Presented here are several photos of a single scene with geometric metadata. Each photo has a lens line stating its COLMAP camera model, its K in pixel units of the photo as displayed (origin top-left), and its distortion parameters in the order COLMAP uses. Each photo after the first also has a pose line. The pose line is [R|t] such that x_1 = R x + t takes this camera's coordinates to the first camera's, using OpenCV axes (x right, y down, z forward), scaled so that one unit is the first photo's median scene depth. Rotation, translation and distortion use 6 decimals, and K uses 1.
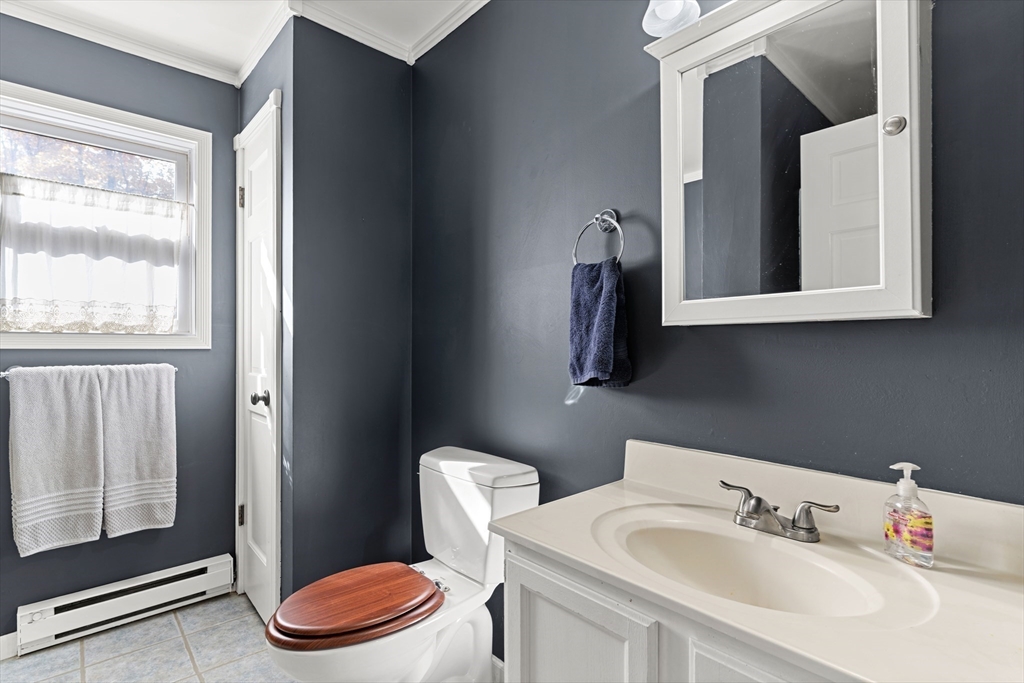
lens RADIAL K [[501.4, 0, 511.8], [0, 501.4, 345.5], [0, 0, 1]] dist [0.003372, 0.000902]
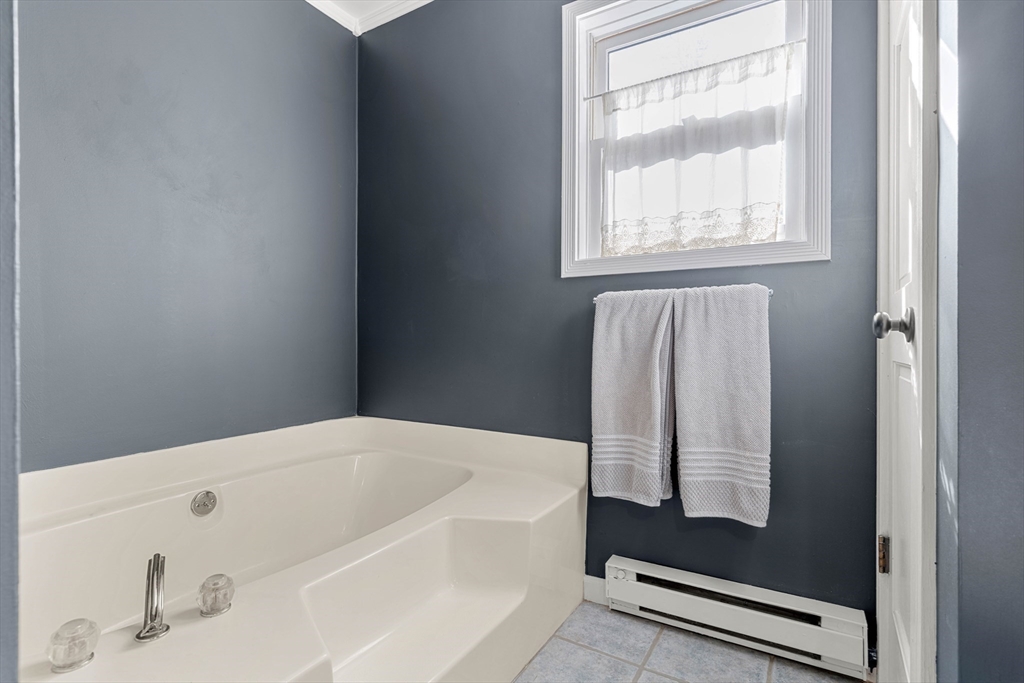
lens RADIAL K [[489.1, 0, 513.1], [0, 489.1, 341.4], [0, 0, 1]] dist [0.005890, 0.000385]
pose [[0.287119, -0.002012, -0.957893, -0.155465], [0.004696, 0.999989, -0.000693, 0.115982], [0.957883, -0.004300, 0.287126, 0.509733]]
